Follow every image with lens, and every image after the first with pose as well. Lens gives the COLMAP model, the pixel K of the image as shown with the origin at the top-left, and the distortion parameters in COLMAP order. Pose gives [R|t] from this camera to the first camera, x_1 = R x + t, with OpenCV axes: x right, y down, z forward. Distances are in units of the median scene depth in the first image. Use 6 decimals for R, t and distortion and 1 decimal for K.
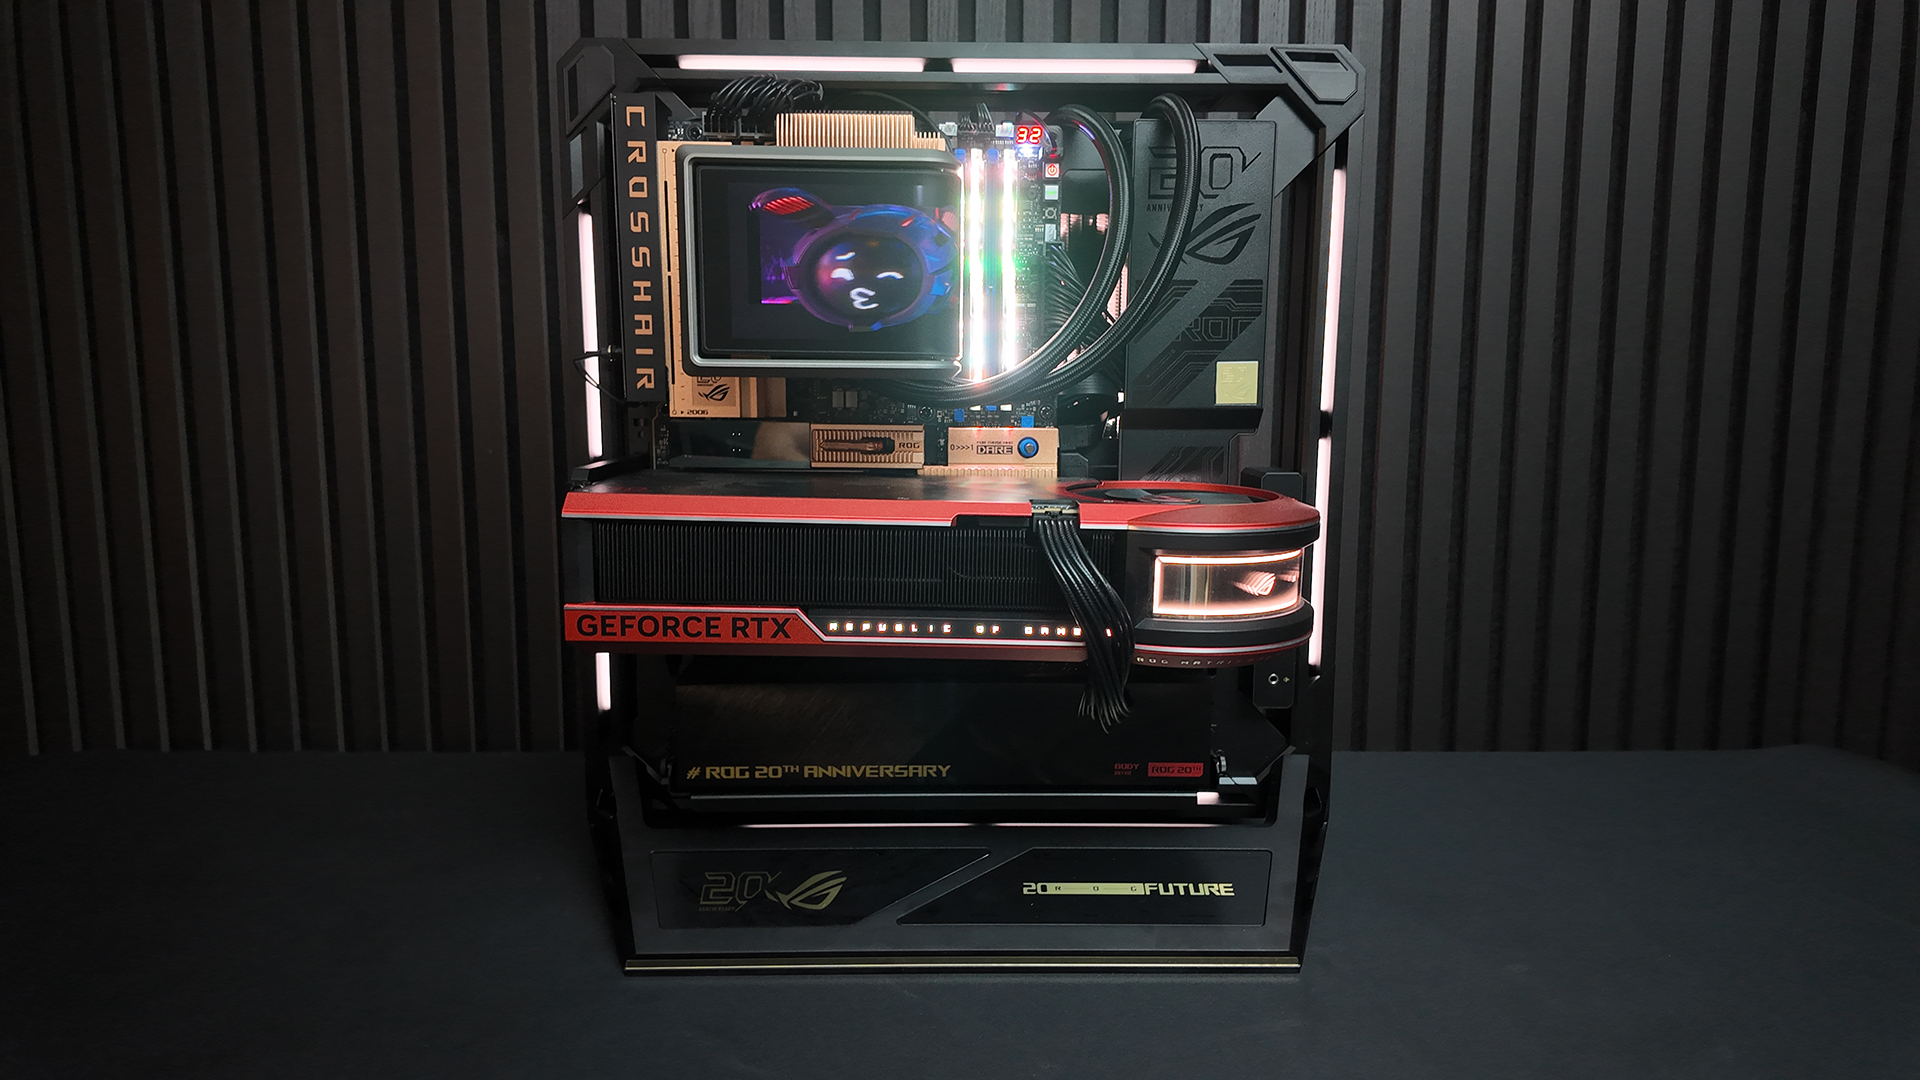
lens RADIAL K [[1201.7, 0, 955.4], [0, 1201.7, 550.2], [0, 0, 1]] dist [0.039699, 0.000282]
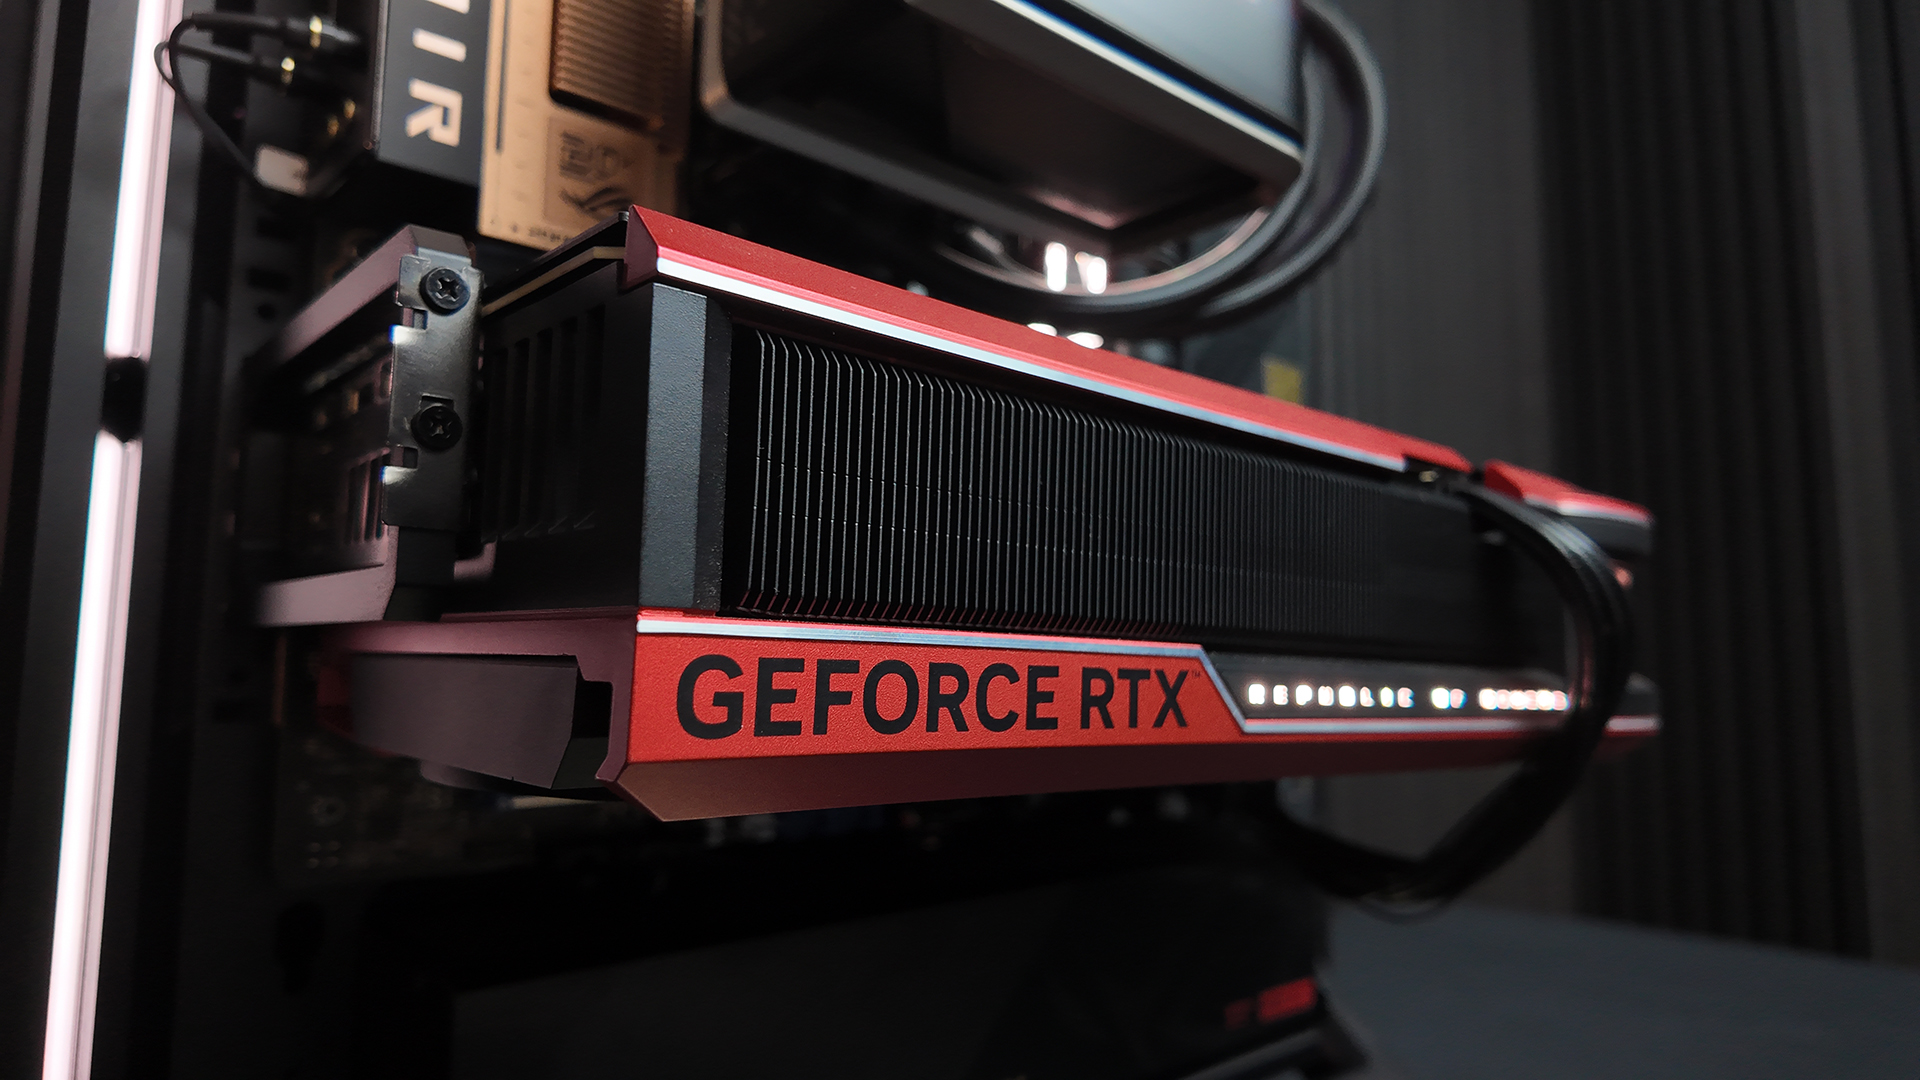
lens RADIAL K [[1201.7, 0, 948.2], [0, 1201.7, 533.2], [0, 0, 1]] dist [0.039699, 0.000282]
pose [[0.757745, 0.075288, 0.648193, -0.371335], [0.072501, 0.977459, -0.198287, 0.070505], [-0.648511, 0.197246, 0.735206, 0.646084]]
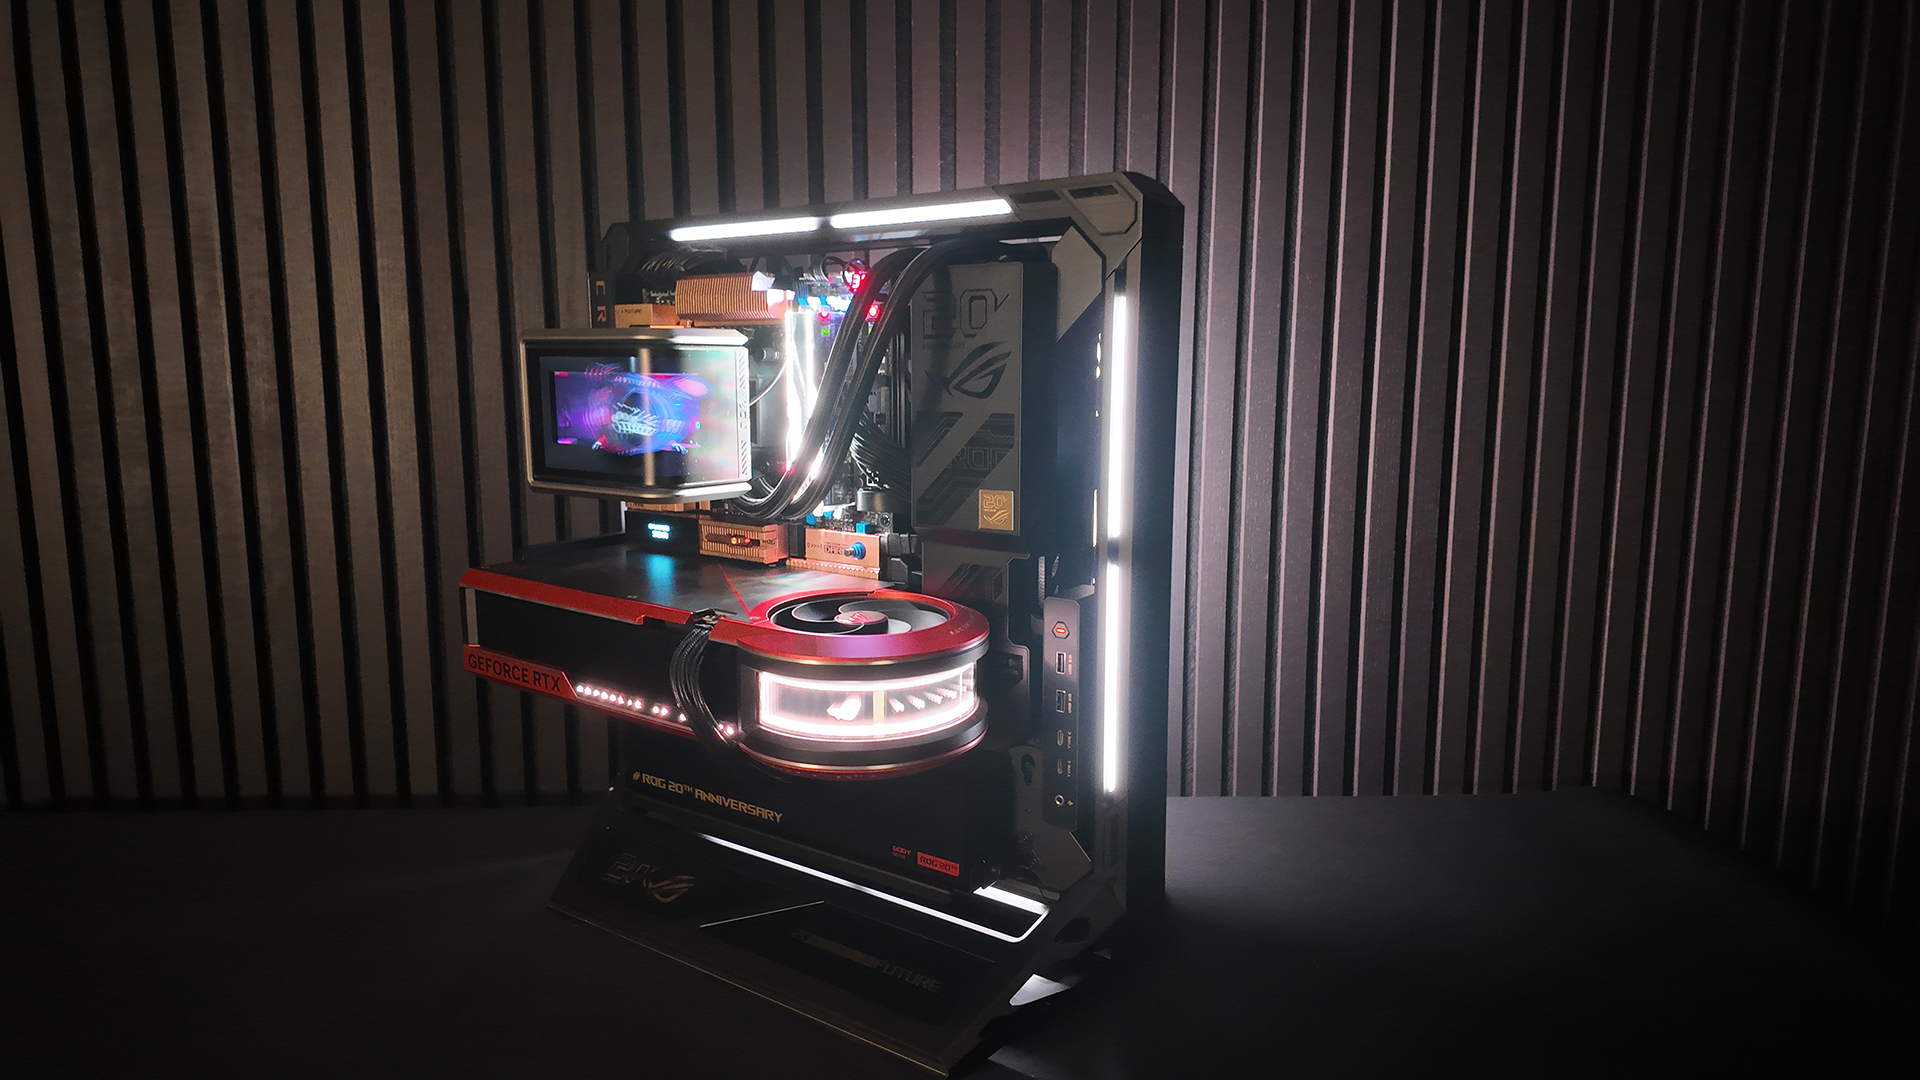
lens RADIAL K [[1201.7, 0, 957.4], [0, 1201.7, 527.4], [0, 0, 1]] dist [0.039699, 0.000282]
pose [[0.806235, 0.080711, -0.586063, 0.839172], [-0.079210, 0.996457, 0.028261, -0.154553], [0.586268, 0.023637, 0.809772, 0.141451]]
